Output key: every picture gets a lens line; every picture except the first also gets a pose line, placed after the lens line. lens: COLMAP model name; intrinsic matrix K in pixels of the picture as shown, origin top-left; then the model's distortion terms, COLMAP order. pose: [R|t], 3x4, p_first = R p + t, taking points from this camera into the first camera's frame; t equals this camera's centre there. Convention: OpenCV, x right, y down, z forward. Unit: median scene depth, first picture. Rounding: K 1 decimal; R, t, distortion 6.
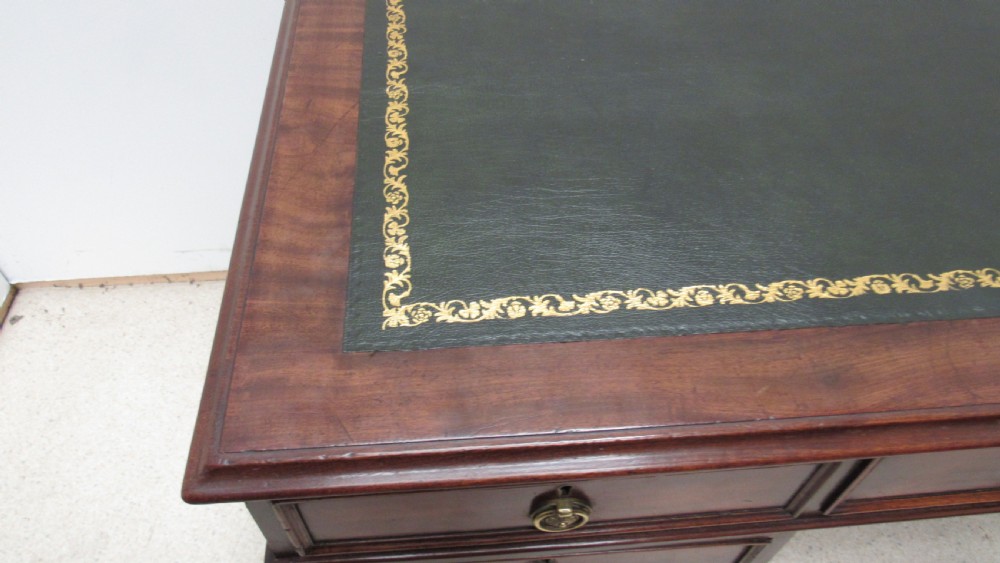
lens RADIAL K [[717.9, 0, 500.2], [0, 717.9, 283.9], [0, 0, 1]] dist [-0.029917, 0.009623]
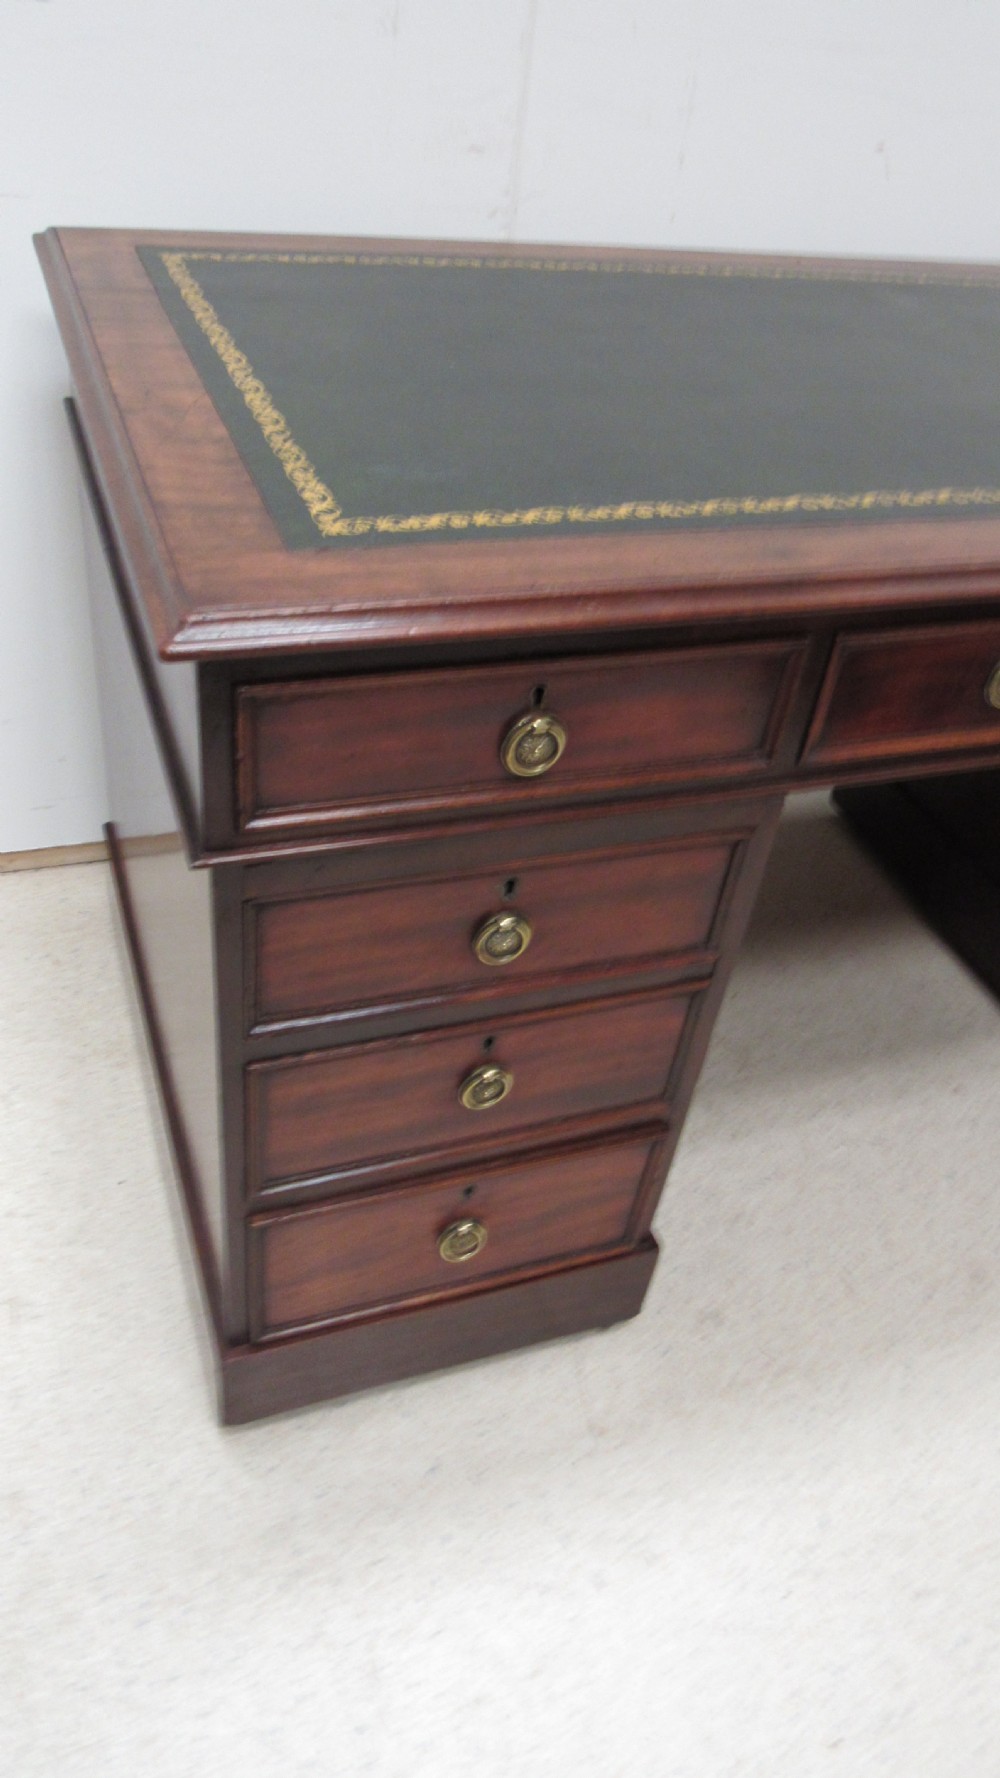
lens RADIAL K [[1276.4, 0, 516.1], [0, 1276.4, 892.9], [0, 0, 1]] dist [-0.029917, 0.009623]
pose [[0.959520, -0.108967, 0.259707, -0.374231], [0.150406, 0.977874, -0.145401, 0.731580], [-0.238116, 0.178576, 0.954679, -0.491822]]
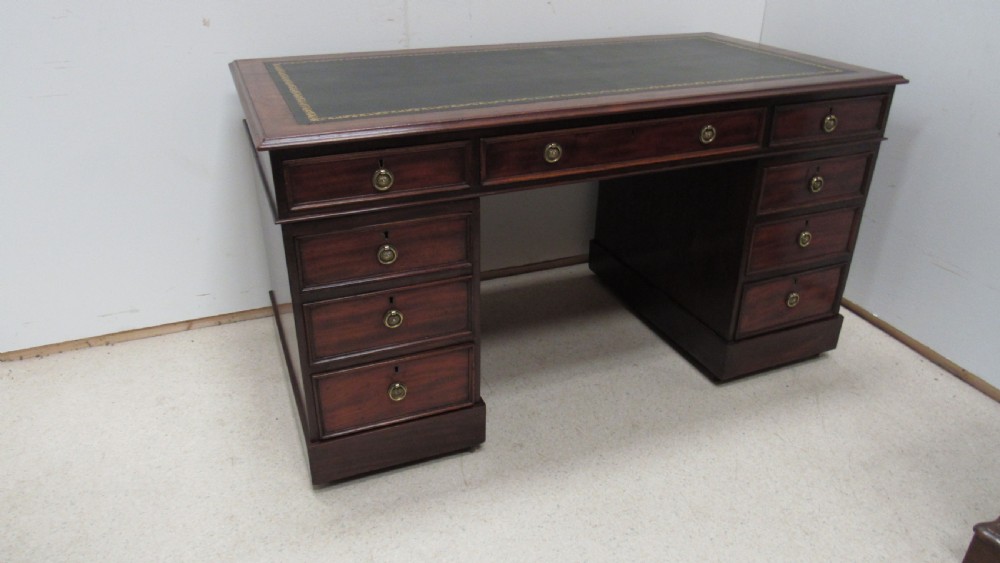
lens RADIAL K [[717.9, 0, 506.8], [0, 717.9, 286.5], [0, 0, 1]] dist [-0.029917, 0.009623]
pose [[0.954096, -0.158539, 0.254097, -0.233365], [0.241621, 0.908763, -0.340248, 1.785238], [-0.176972, 0.386025, 0.905354, -1.485535]]
